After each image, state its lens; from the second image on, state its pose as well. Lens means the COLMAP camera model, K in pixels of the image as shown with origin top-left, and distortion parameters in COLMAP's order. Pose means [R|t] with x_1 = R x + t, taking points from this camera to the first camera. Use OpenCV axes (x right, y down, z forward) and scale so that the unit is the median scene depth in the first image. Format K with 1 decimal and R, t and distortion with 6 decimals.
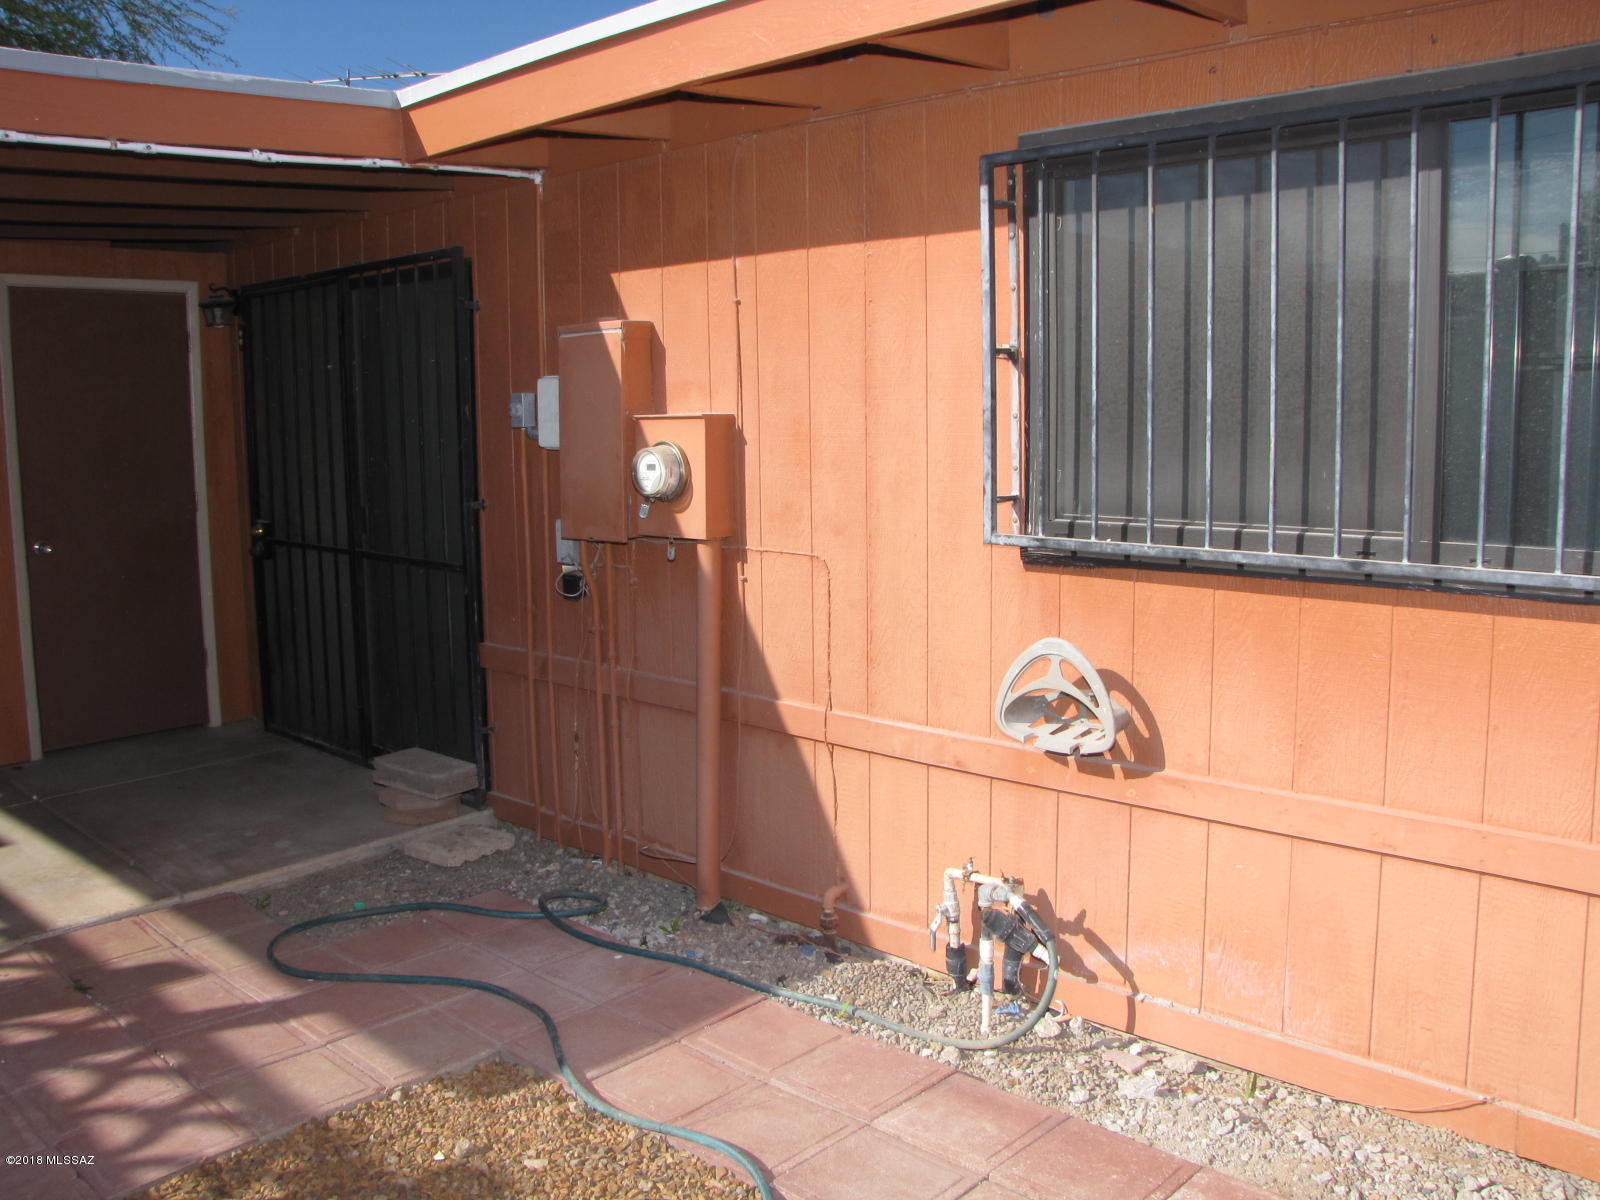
lens RADIAL K [[1334.7, 0, 808.3], [0, 1334.7, 563.9], [0, 0, 1]] dist [-0.170927, 0.143781]
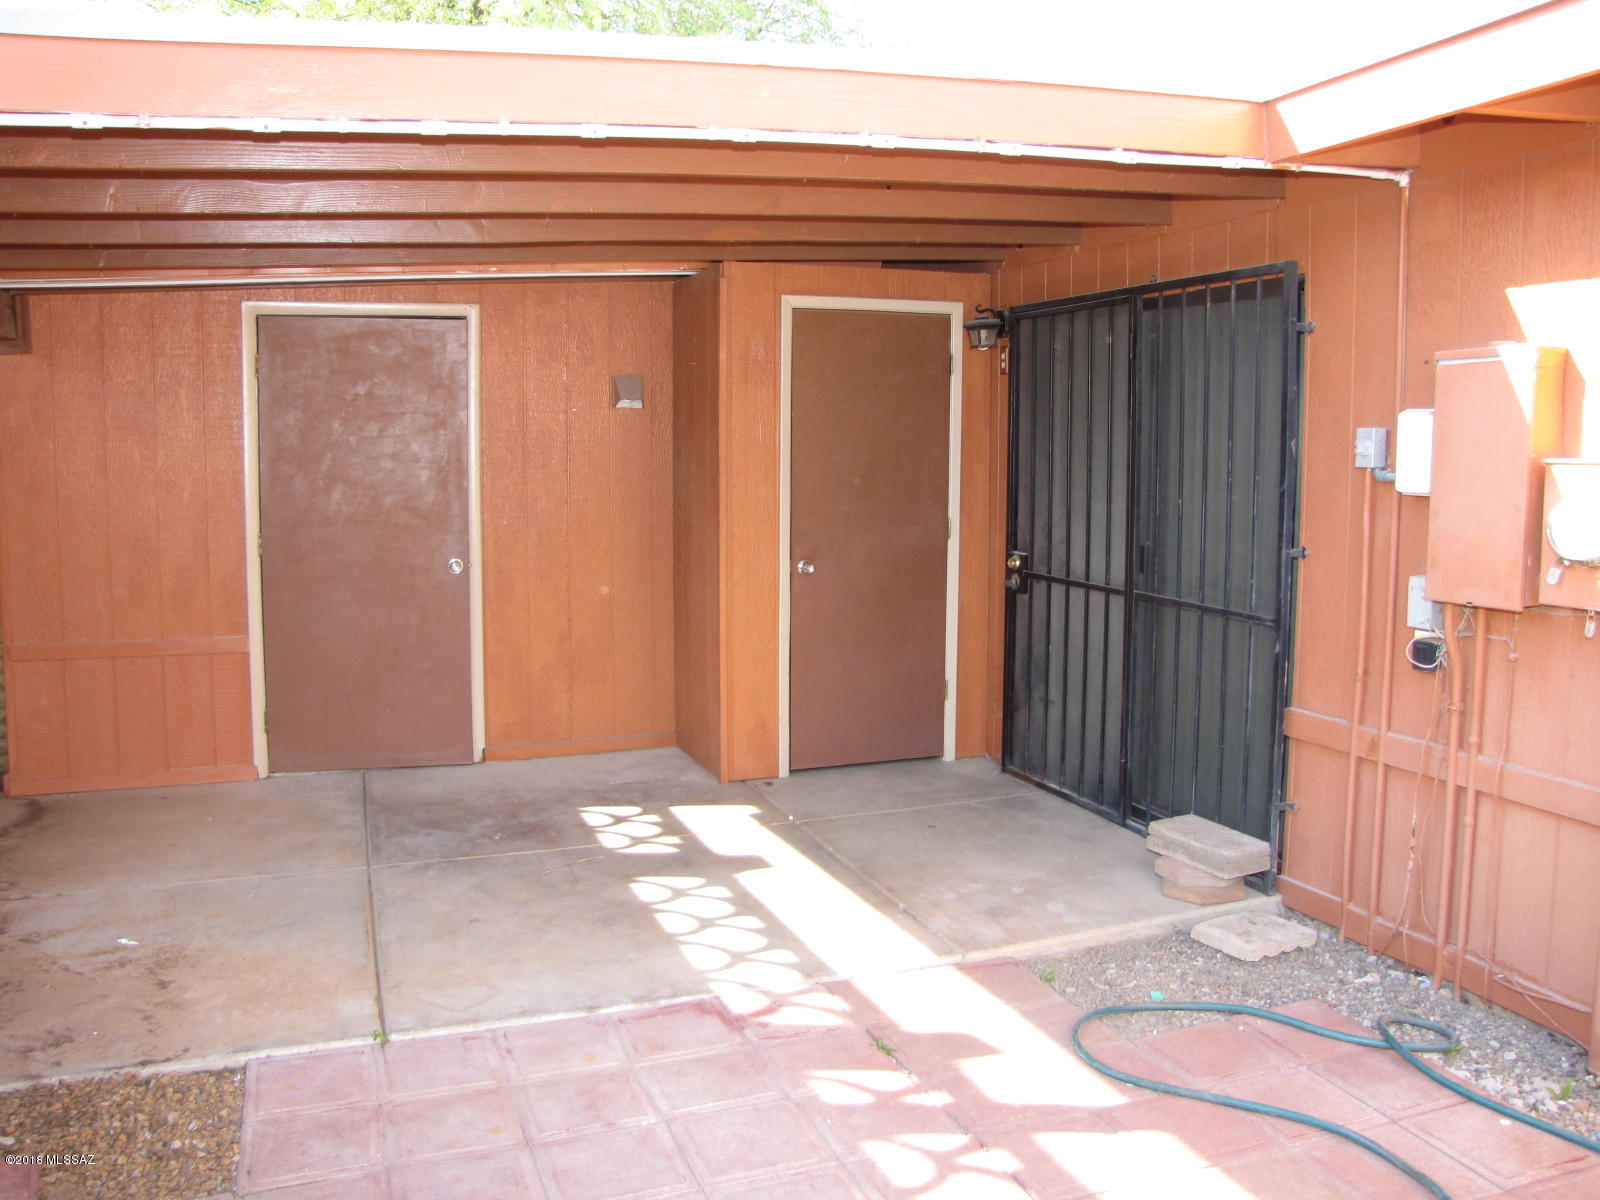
lens RADIAL K [[1334.7, 0, 808.3], [0, 1334.7, 563.9], [0, 0, 1]] dist [-0.170927, 0.143781]
pose [[0.896215, 0.056146, -0.440053, -0.168132], [-0.066384, 0.997763, -0.007893, -0.008868], [0.438626, 0.036286, 0.897937, 0.075272]]
